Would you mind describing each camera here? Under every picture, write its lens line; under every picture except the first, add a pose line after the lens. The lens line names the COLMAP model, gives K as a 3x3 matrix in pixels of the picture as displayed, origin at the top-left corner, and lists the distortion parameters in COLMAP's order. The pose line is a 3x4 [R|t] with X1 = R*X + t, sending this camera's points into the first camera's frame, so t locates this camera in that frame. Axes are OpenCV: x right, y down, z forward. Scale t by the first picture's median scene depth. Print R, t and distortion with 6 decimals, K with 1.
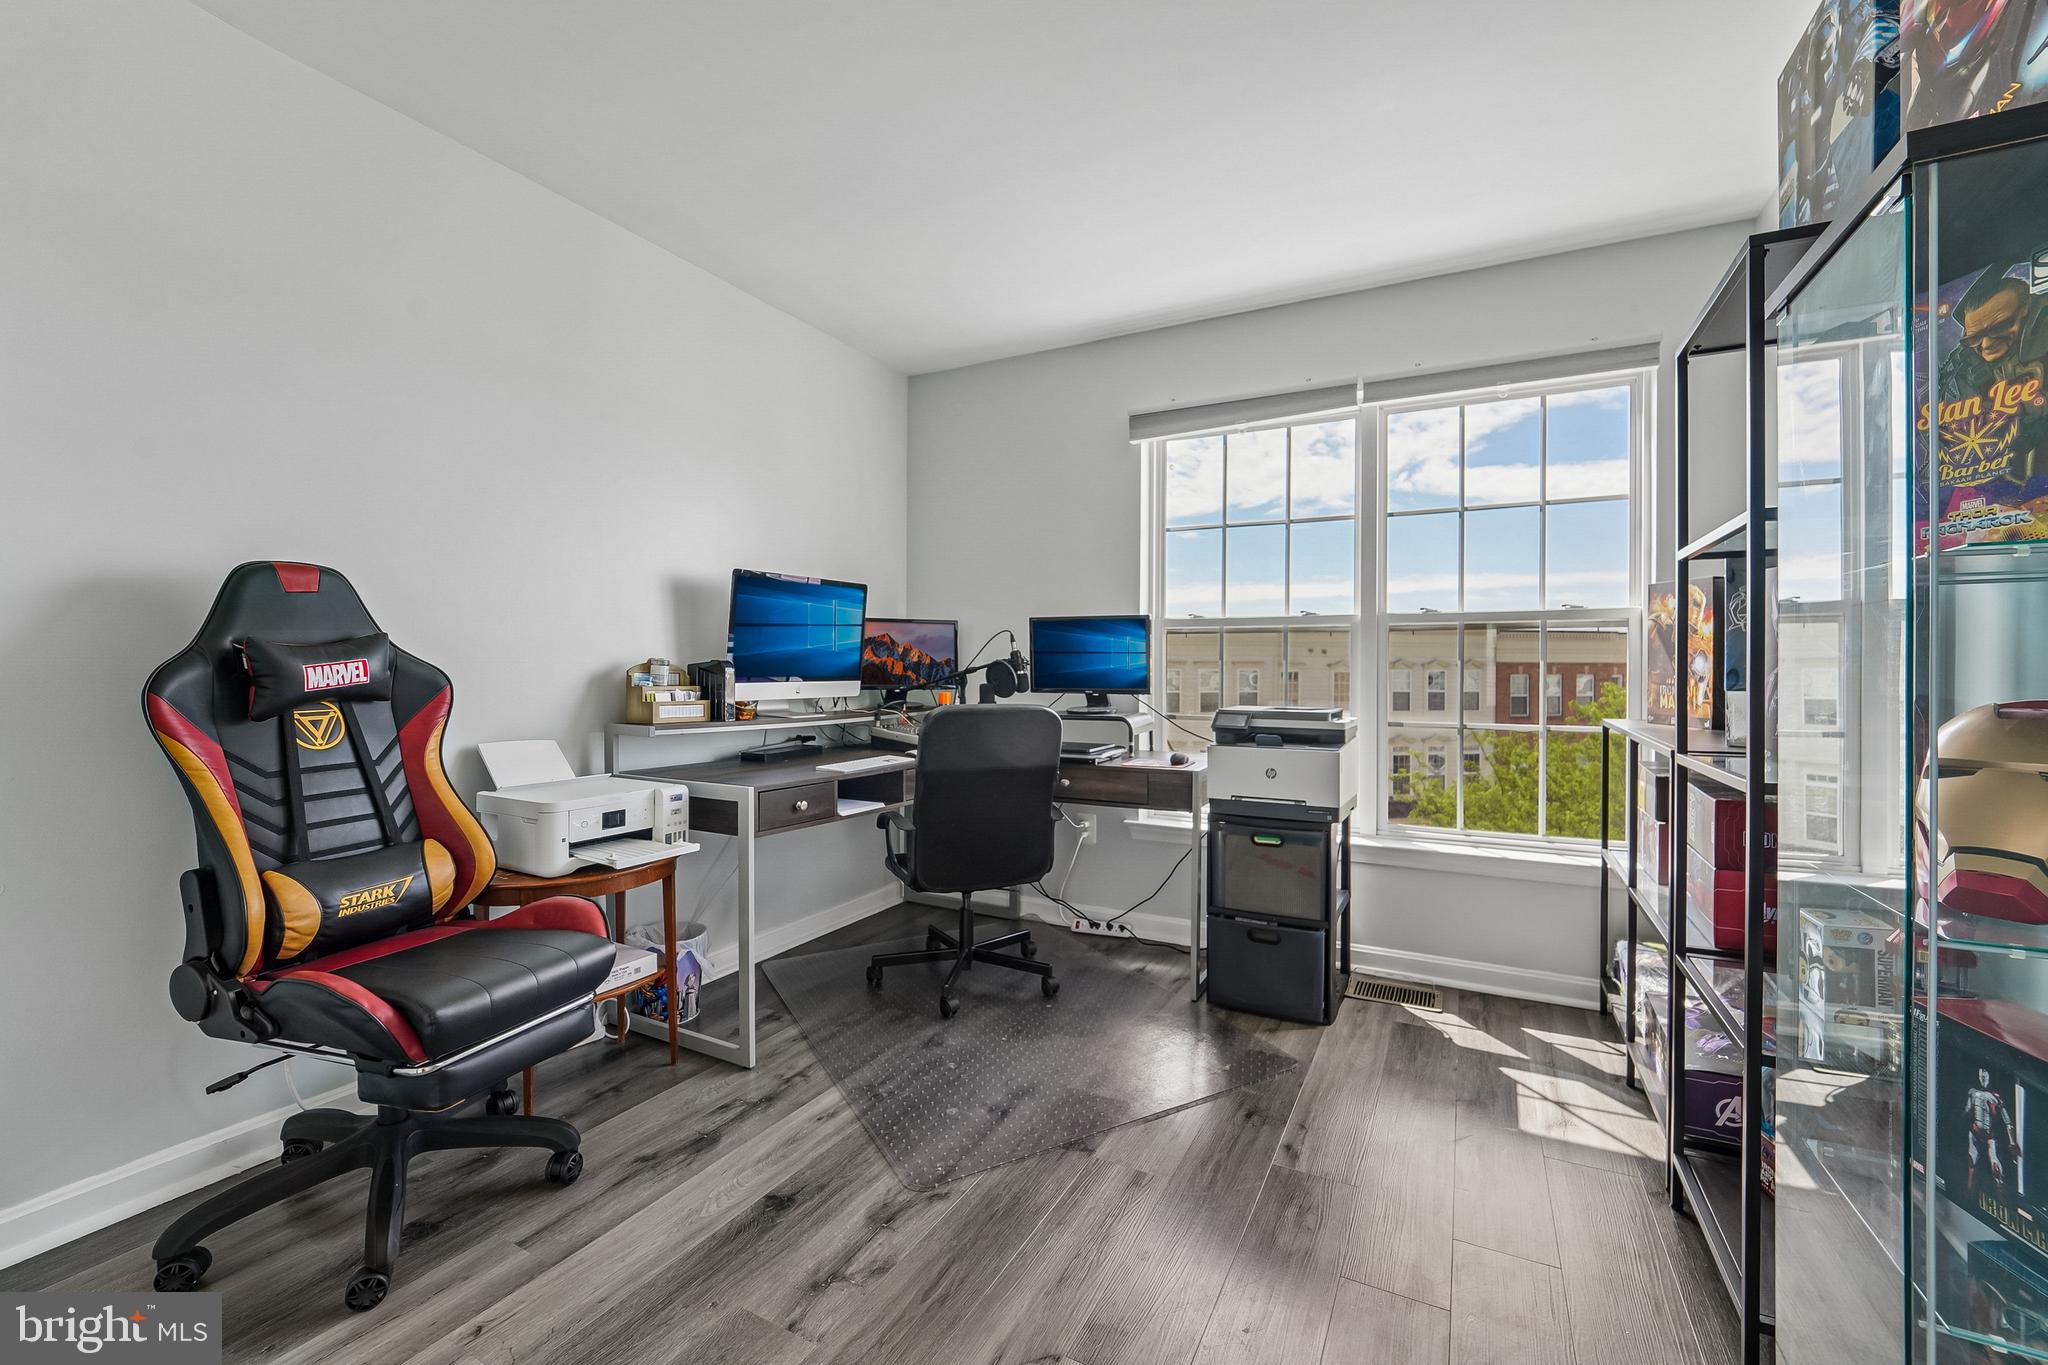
lens RADIAL K [[839.3, 0, 1035.2], [0, 839.3, 680.1], [0, 0, 1]] dist [-0.019992, 0.000519]
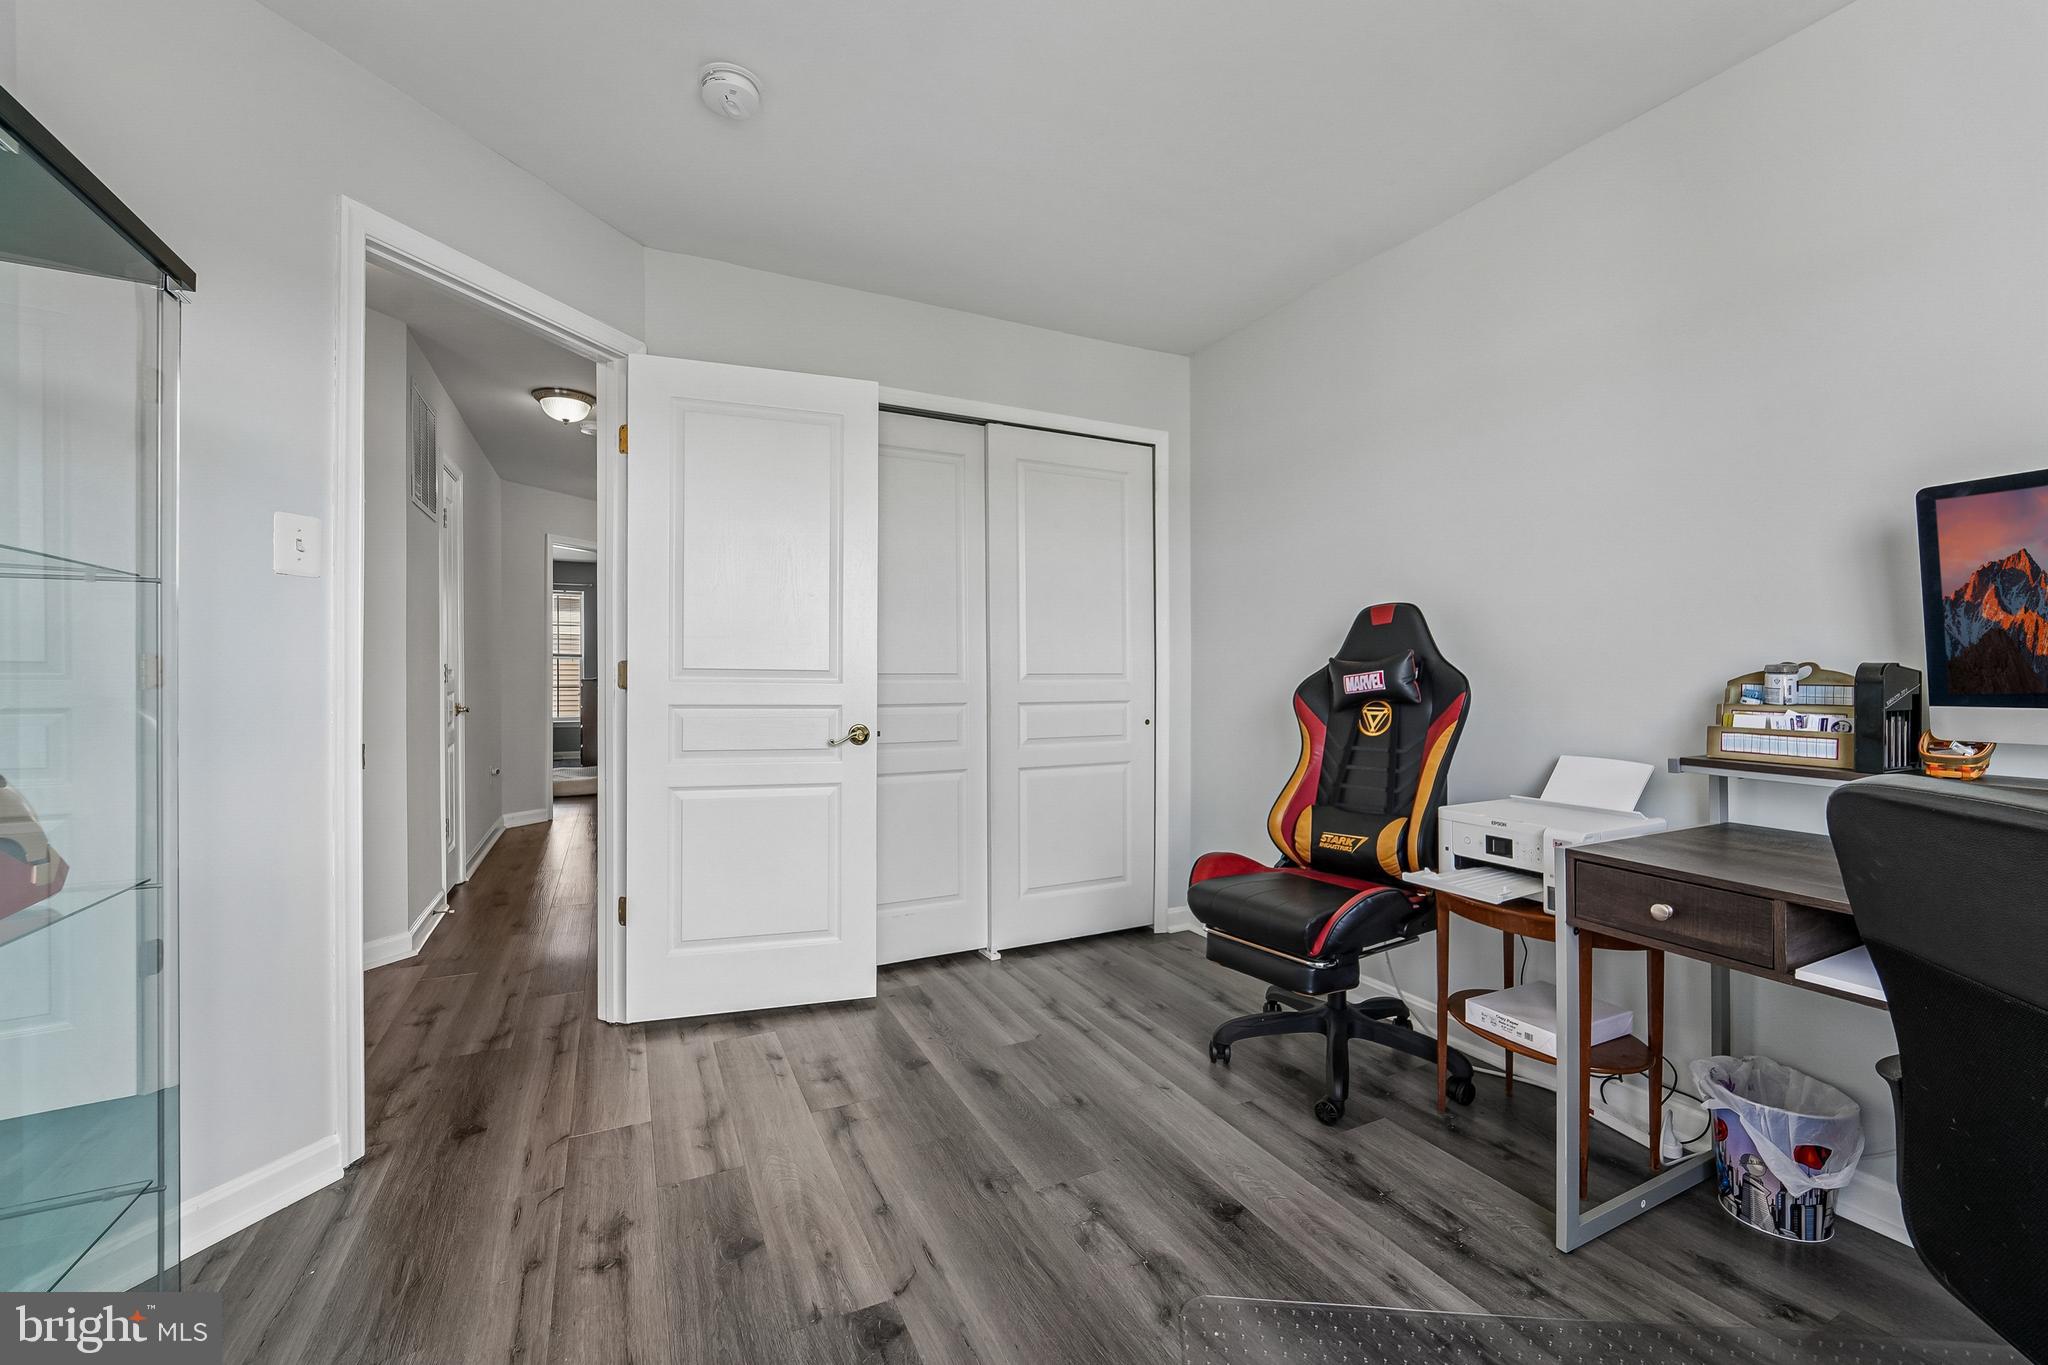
lens RADIAL K [[839.3, 0, 1035.2], [0, 839.3, 680.1], [0, 0, 1]] dist [-0.019992, 0.000519]
pose [[-0.586837, 0.002830, -0.809700, 0.623320], [-0.013570, 0.999819, 0.013330, -0.021883], [0.809591, 0.018810, -0.586693, 1.359917]]
